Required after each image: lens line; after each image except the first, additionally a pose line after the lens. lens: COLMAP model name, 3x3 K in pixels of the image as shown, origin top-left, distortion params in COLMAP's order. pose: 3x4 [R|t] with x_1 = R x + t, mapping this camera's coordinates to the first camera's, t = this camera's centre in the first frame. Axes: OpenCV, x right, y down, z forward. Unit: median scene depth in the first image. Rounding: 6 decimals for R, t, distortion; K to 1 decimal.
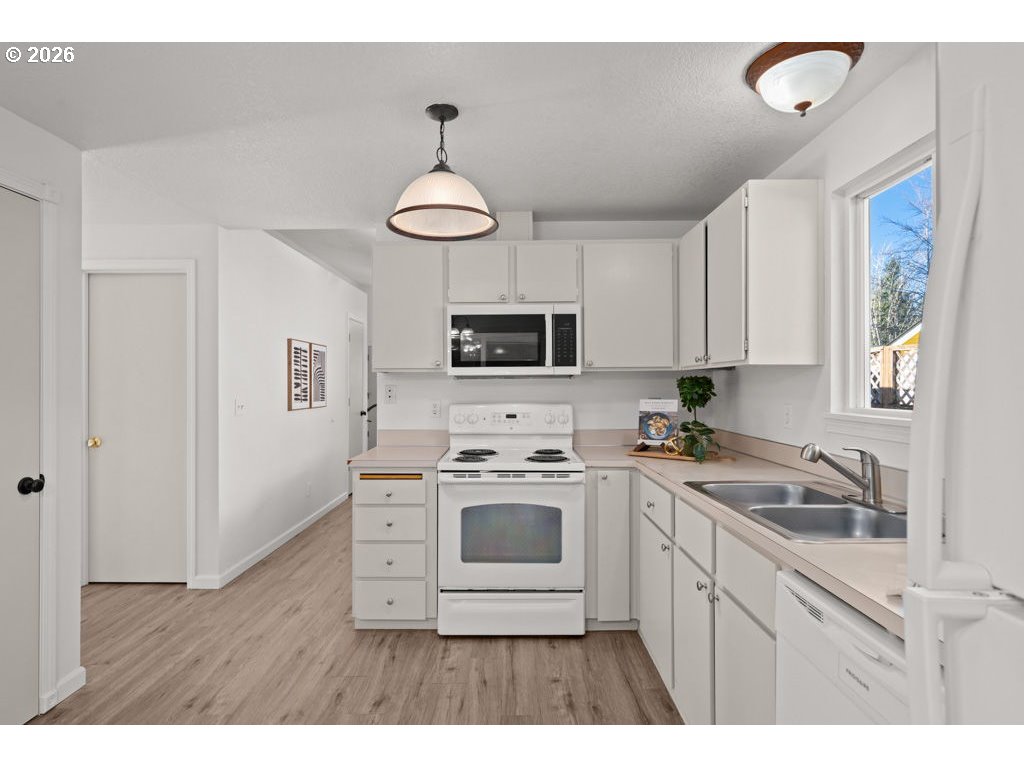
lens RADIAL K [[547.6, 0, 512.0], [0, 547.6, 384.0], [0, 0, 1]] dist [0.001078, 0.000453]
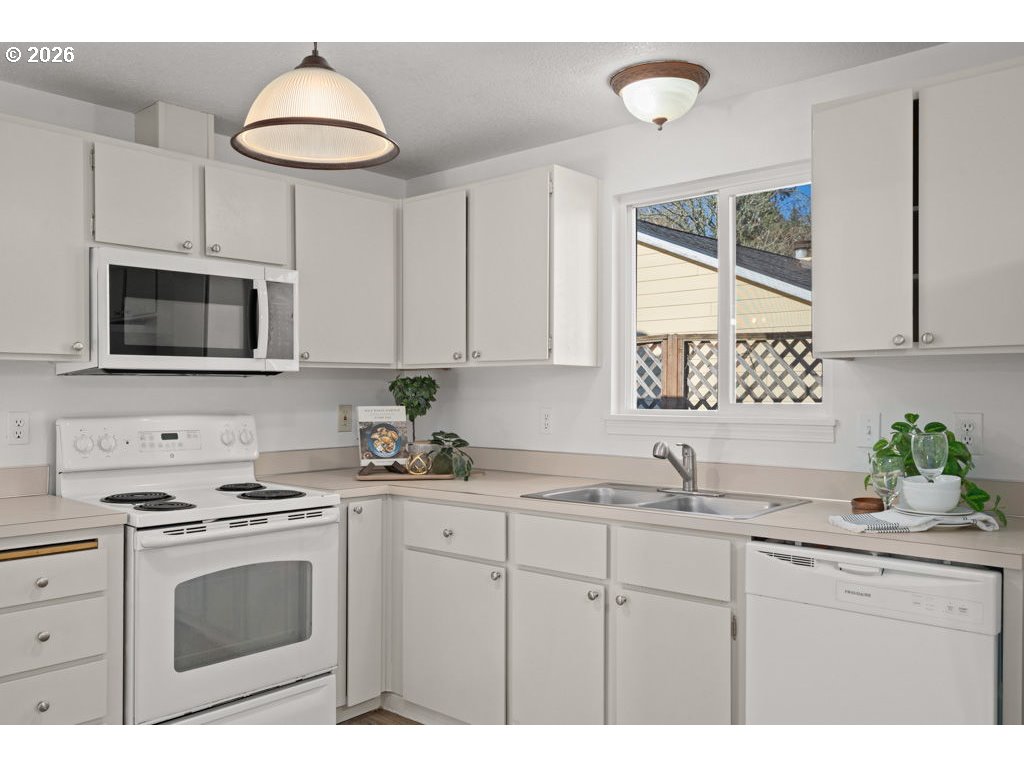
lens RADIAL K [[852.7, 0, 511.6], [0, 852.7, 397.8], [0, 0, 1]] dist [0.001476, -0.000756]
pose [[0.652479, -0.002651, 0.757802, -0.565132], [-0.002163, 0.999983, 0.005361, 0.010660], [-0.757804, -0.005137, 0.652462, 0.089829]]
